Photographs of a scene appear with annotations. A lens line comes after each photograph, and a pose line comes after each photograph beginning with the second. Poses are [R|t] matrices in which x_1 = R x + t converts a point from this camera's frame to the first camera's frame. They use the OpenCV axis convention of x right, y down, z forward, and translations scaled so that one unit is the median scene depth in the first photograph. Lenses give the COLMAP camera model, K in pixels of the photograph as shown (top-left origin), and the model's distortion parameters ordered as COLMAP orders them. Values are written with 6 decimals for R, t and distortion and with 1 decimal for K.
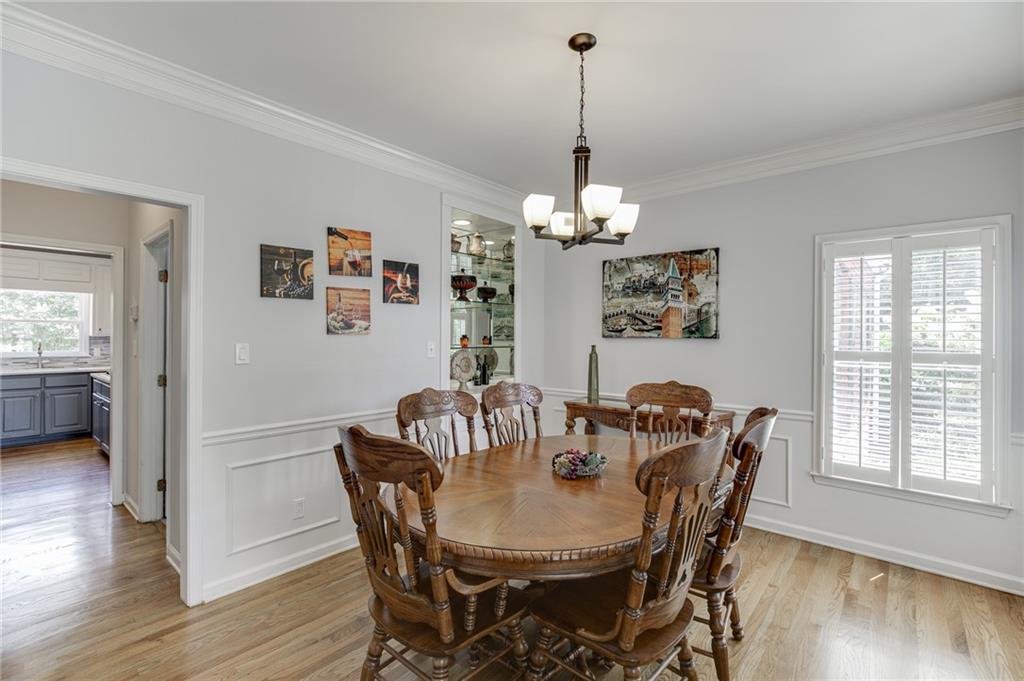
lens RADIAL K [[459.9, 0, 512.5], [0, 459.9, 338.8], [0, 0, 1]] dist [-0.001700, 0.000172]
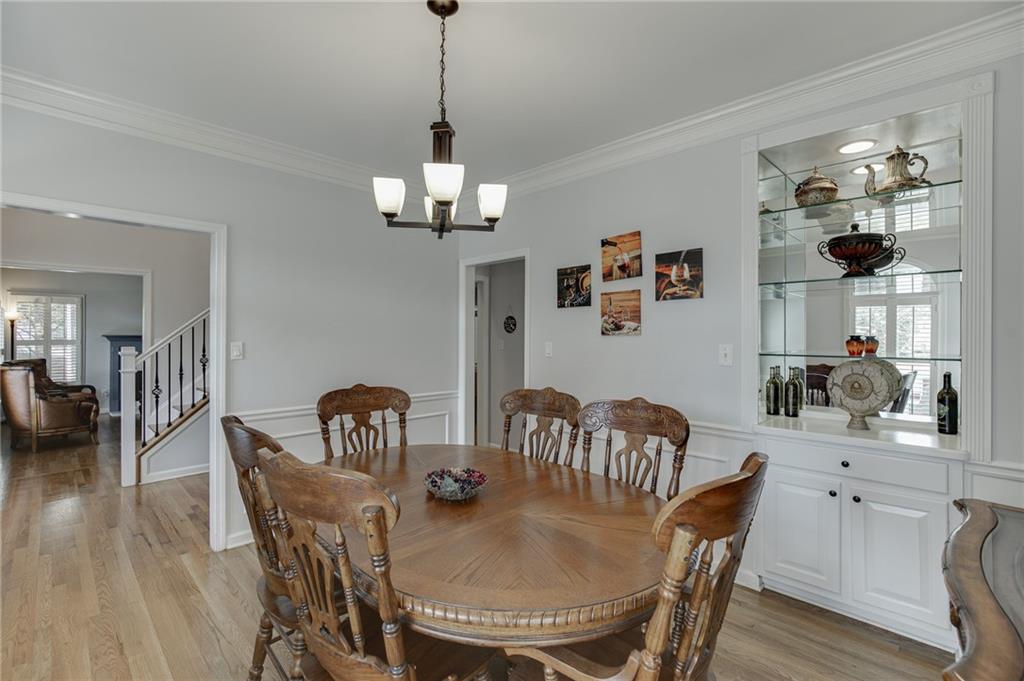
lens RADIAL K [[459.9, 0, 512.7], [0, 459.9, 336.5], [0, 0, 1]] dist [-0.001700, 0.000172]
pose [[-0.056702, -0.002570, -0.998388, 0.695361], [-0.006883, 0.999974, -0.002184, -0.003231], [0.998367, 0.006748, -0.056718, 0.807538]]
